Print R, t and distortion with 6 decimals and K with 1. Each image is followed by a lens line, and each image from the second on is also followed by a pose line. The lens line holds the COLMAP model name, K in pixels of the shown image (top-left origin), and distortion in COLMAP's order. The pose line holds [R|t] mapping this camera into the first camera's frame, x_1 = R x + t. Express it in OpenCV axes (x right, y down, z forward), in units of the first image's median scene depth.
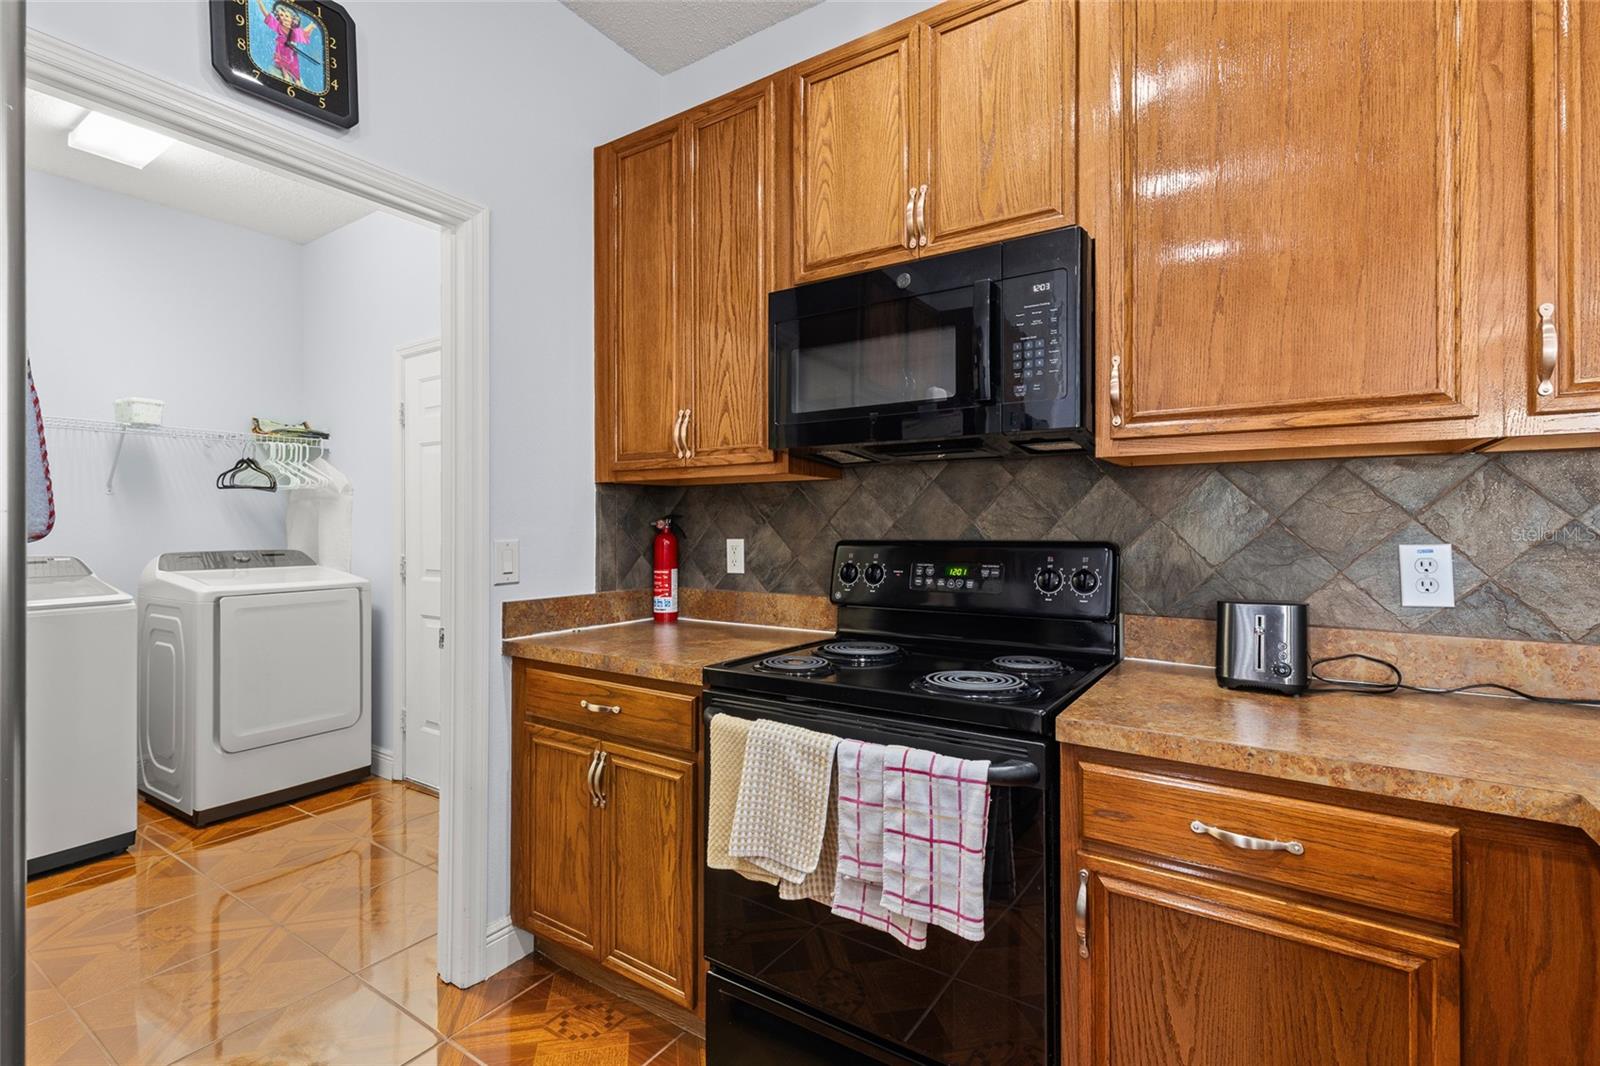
lens RADIAL K [[736.7, 0, 791.3], [0, 736.7, 518.1], [0, 0, 1]] dist [0.001955, -0.001229]
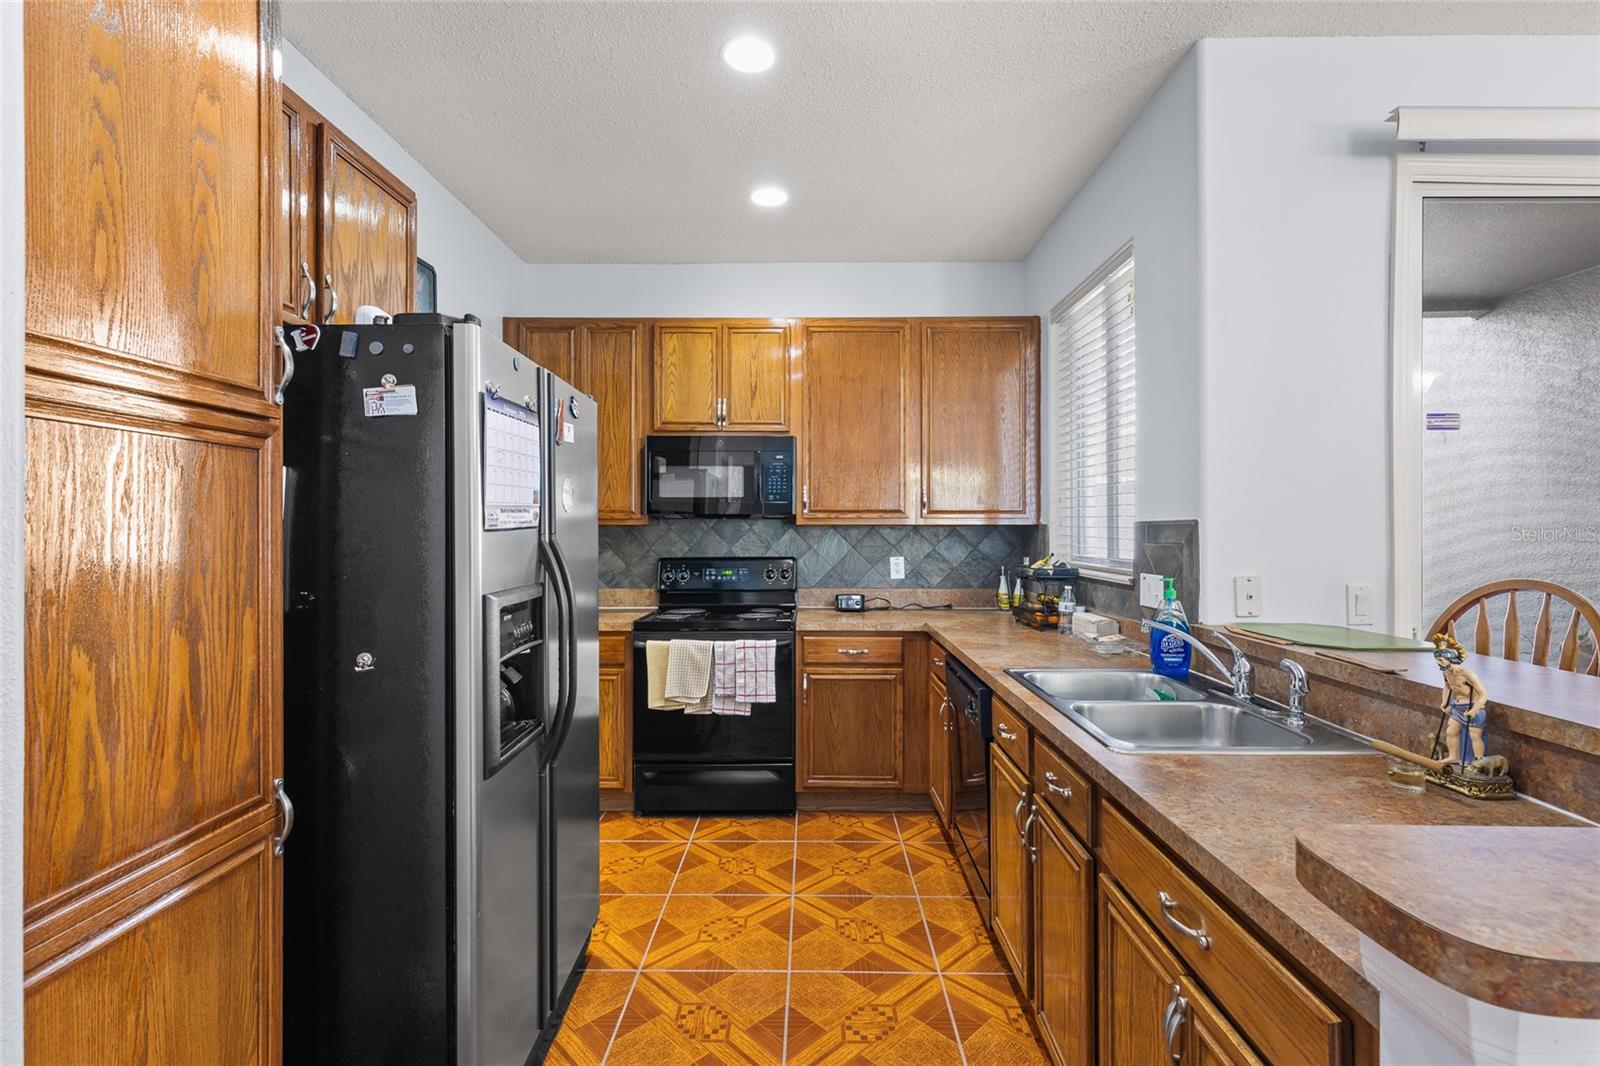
lens RADIAL K [[736.7, 0, 805.8], [0, 736.7, 527.2], [0, 0, 1]] dist [0.001955, -0.001229]
pose [[0.834784, 0.000038, 0.550578, -0.971741], [-0.005319, 0.999954, 0.007995, -0.096688], [-0.550553, -0.009603, 0.834745, -1.146604]]
